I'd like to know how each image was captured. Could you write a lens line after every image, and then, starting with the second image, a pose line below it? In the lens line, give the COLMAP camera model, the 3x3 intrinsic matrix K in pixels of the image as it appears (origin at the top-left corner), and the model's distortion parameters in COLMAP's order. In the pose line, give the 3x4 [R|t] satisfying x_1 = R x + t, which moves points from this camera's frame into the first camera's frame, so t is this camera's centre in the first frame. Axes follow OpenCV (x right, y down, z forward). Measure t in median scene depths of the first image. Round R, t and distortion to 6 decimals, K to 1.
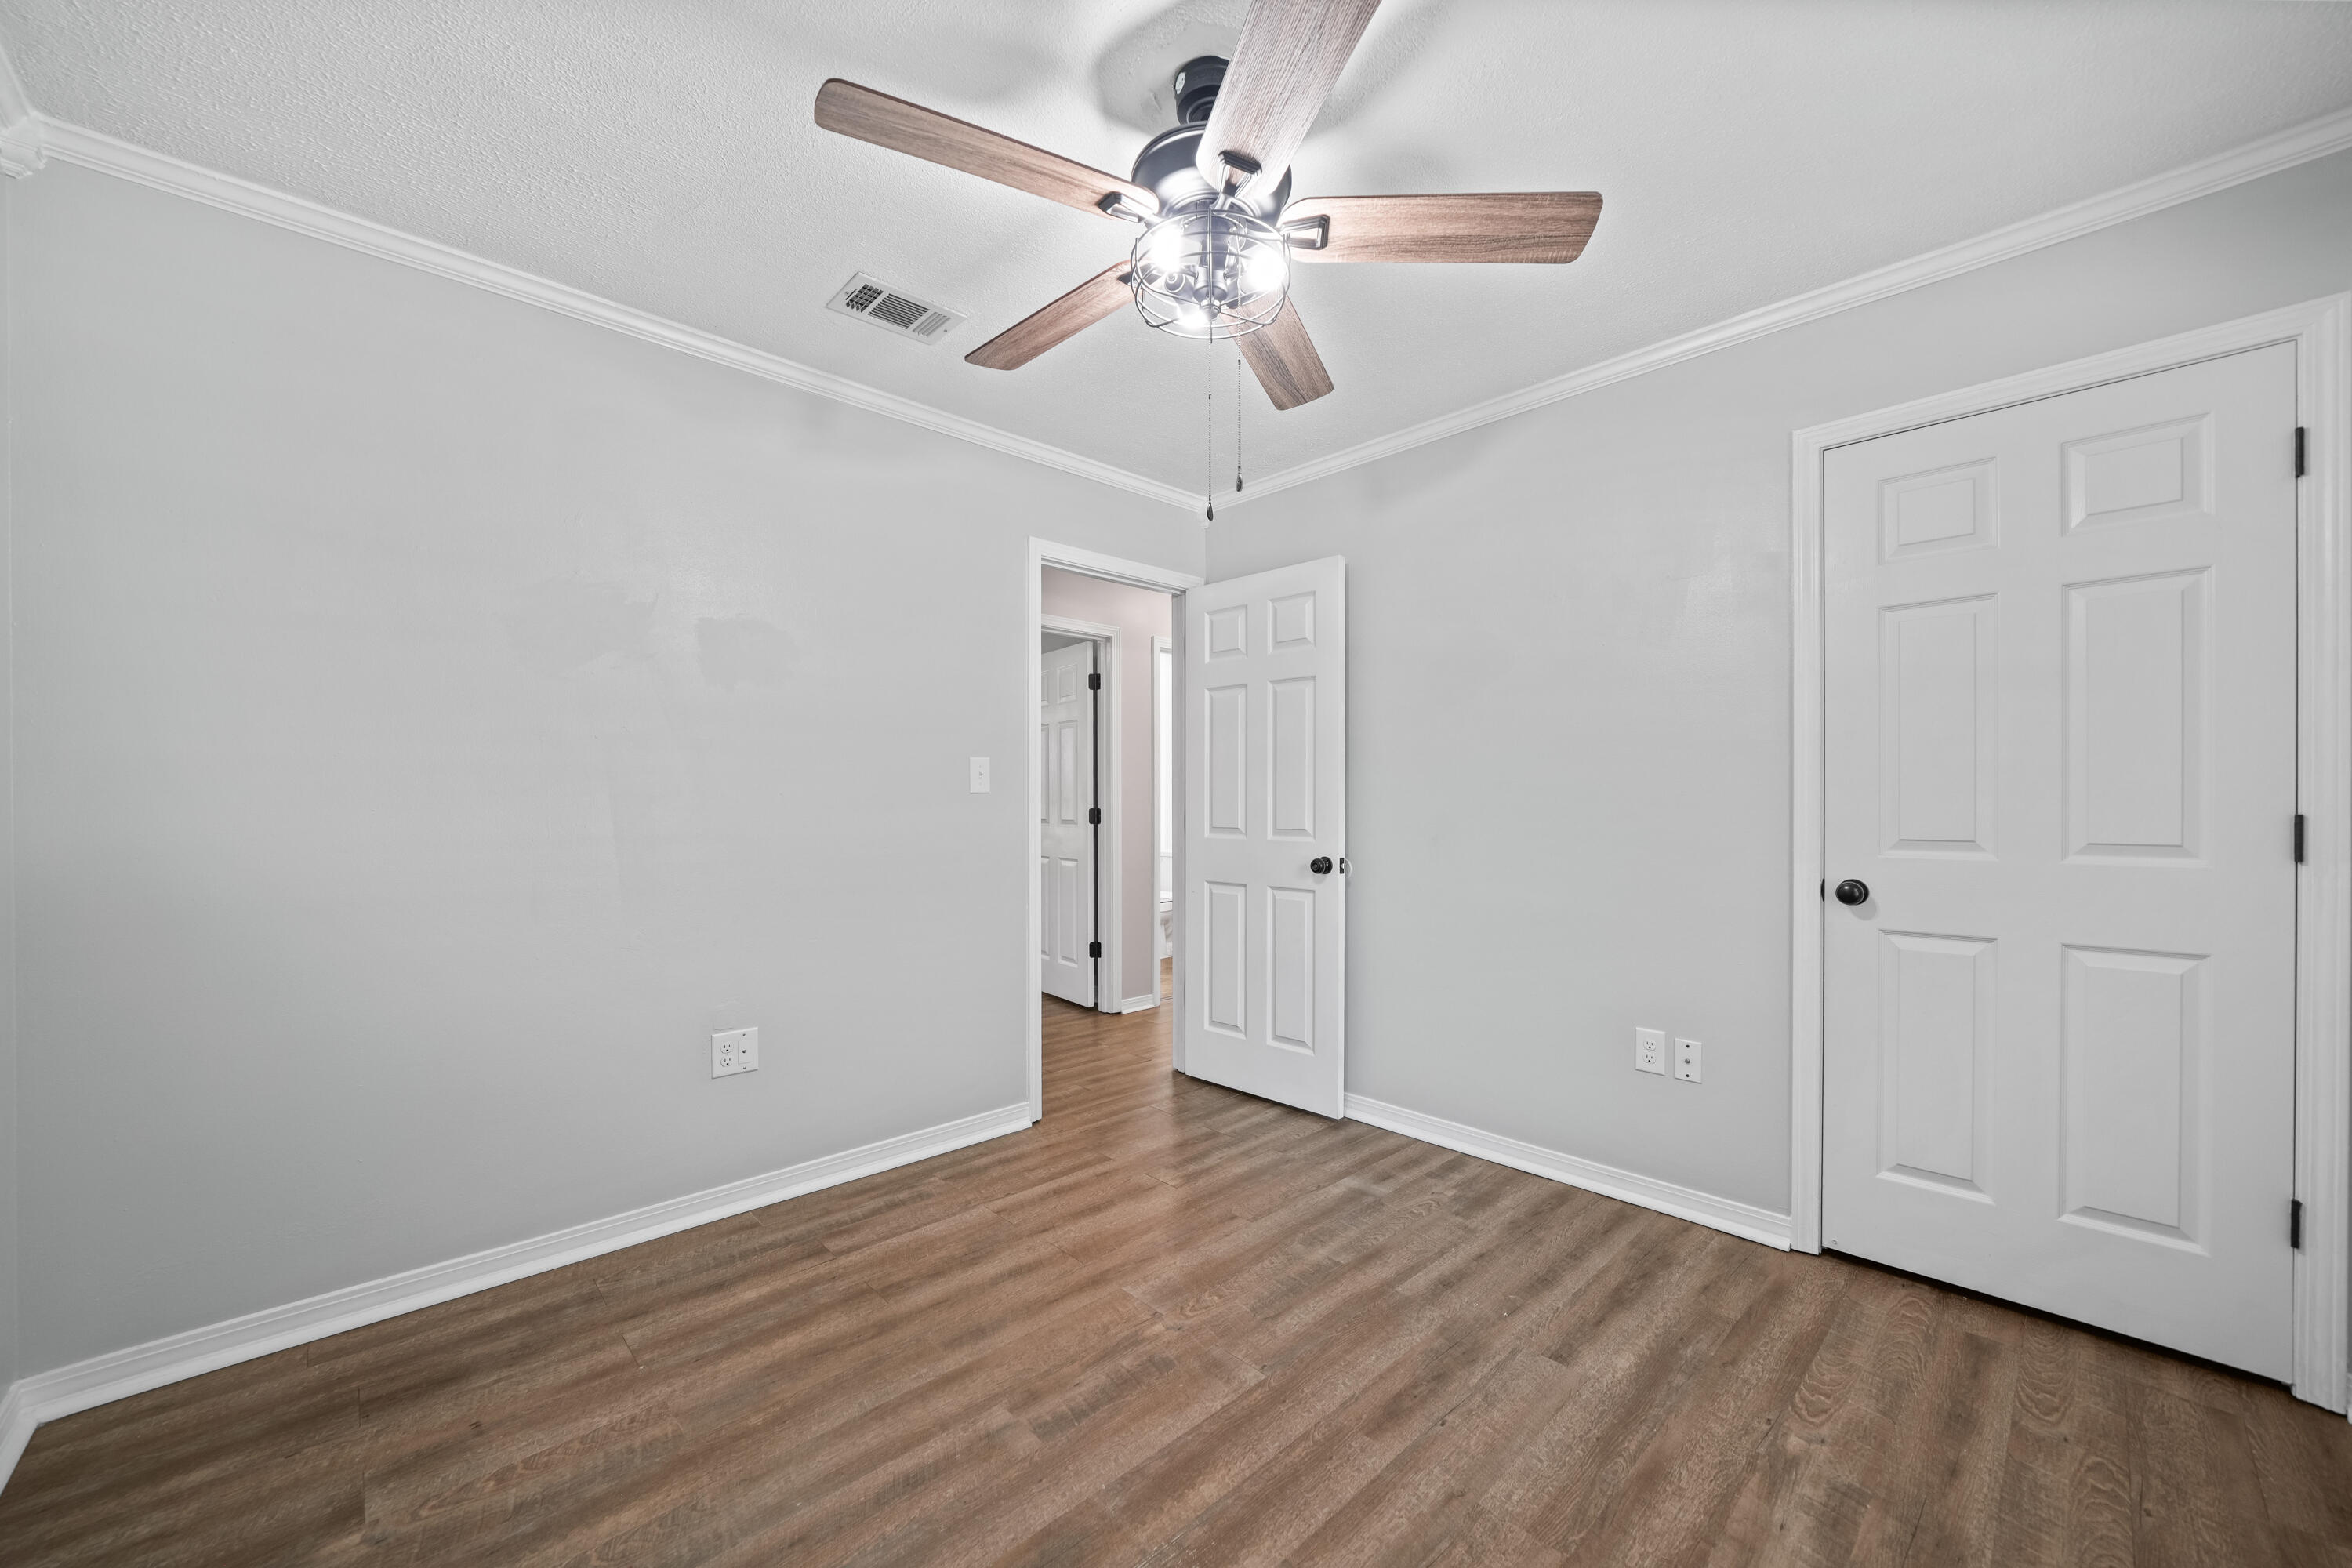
lens RADIAL K [[892.0, 0, 1181.5], [0, 892.0, 796.5], [0, 0, 1]] dist [-0.007523, 0.000243]
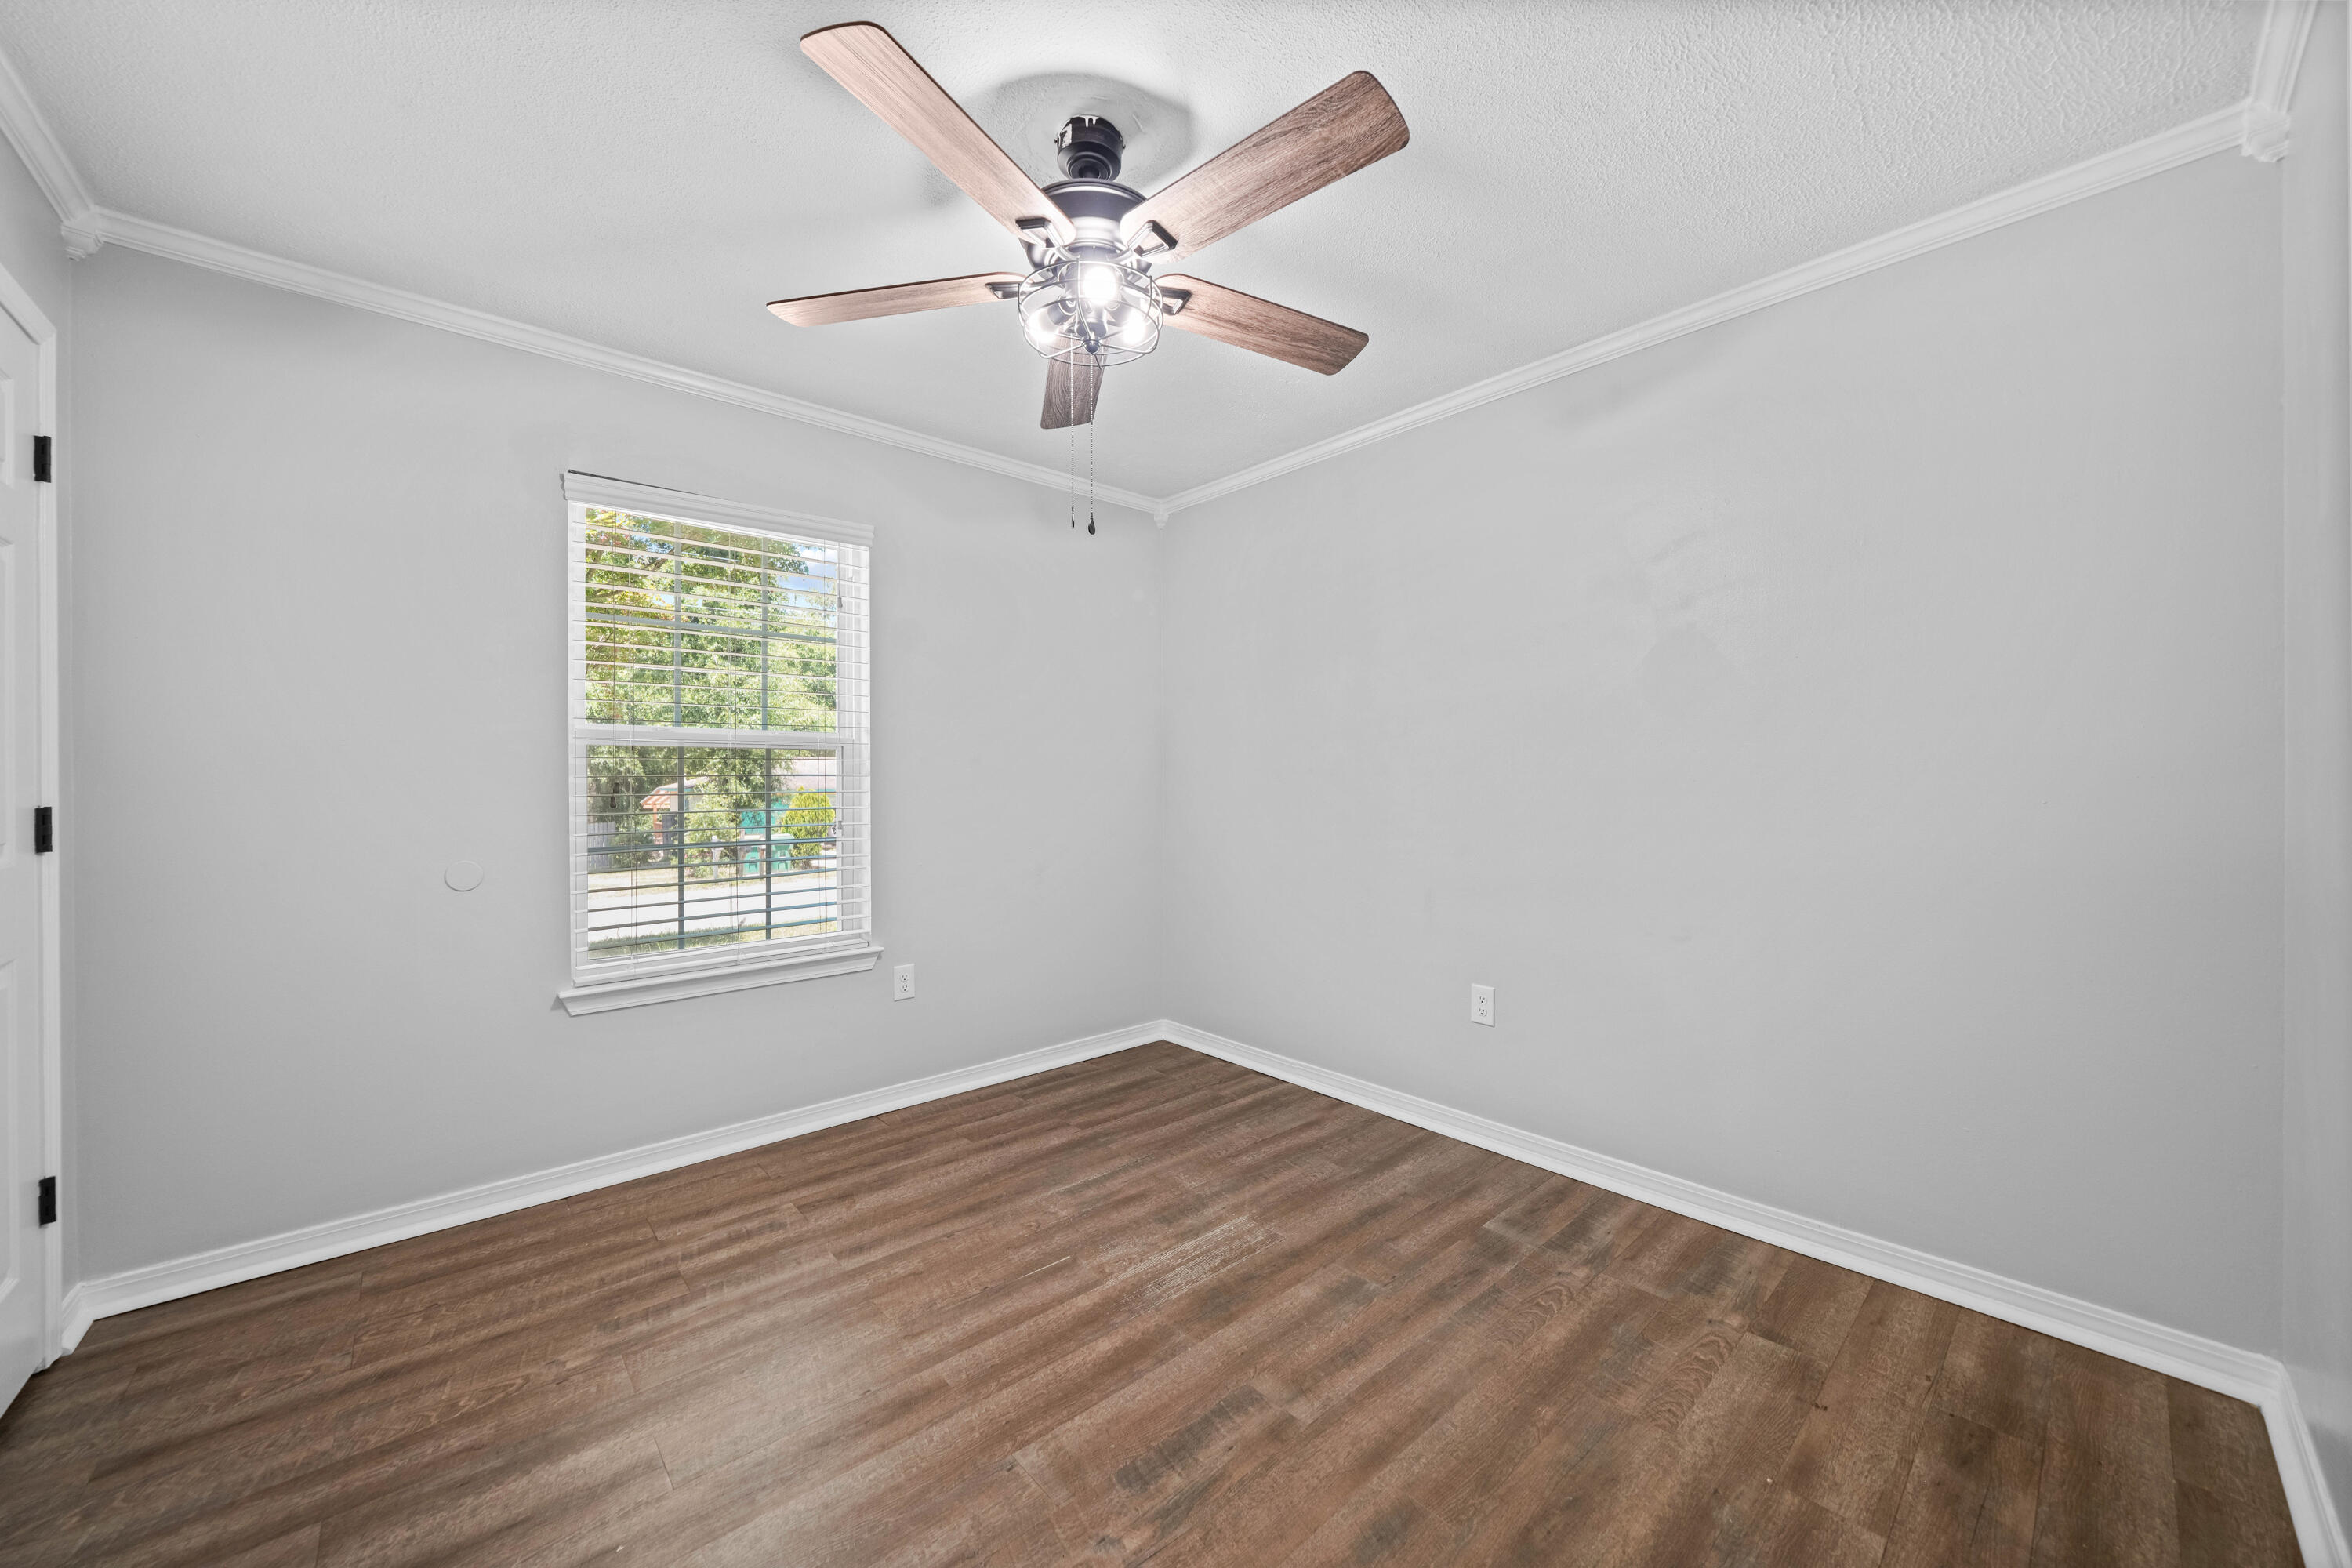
lens RADIAL K [[892.0, 0, 1181.5], [0, 892.0, 796.5], [0, 0, 1]] dist [-0.007523, 0.000243]
pose [[-0.999635, 0.005238, 0.026488, -0.102029], [0.005538, 0.999921, 0.011240, 0.003143], [-0.026427, 0.011383, -0.999586, 1.992260]]
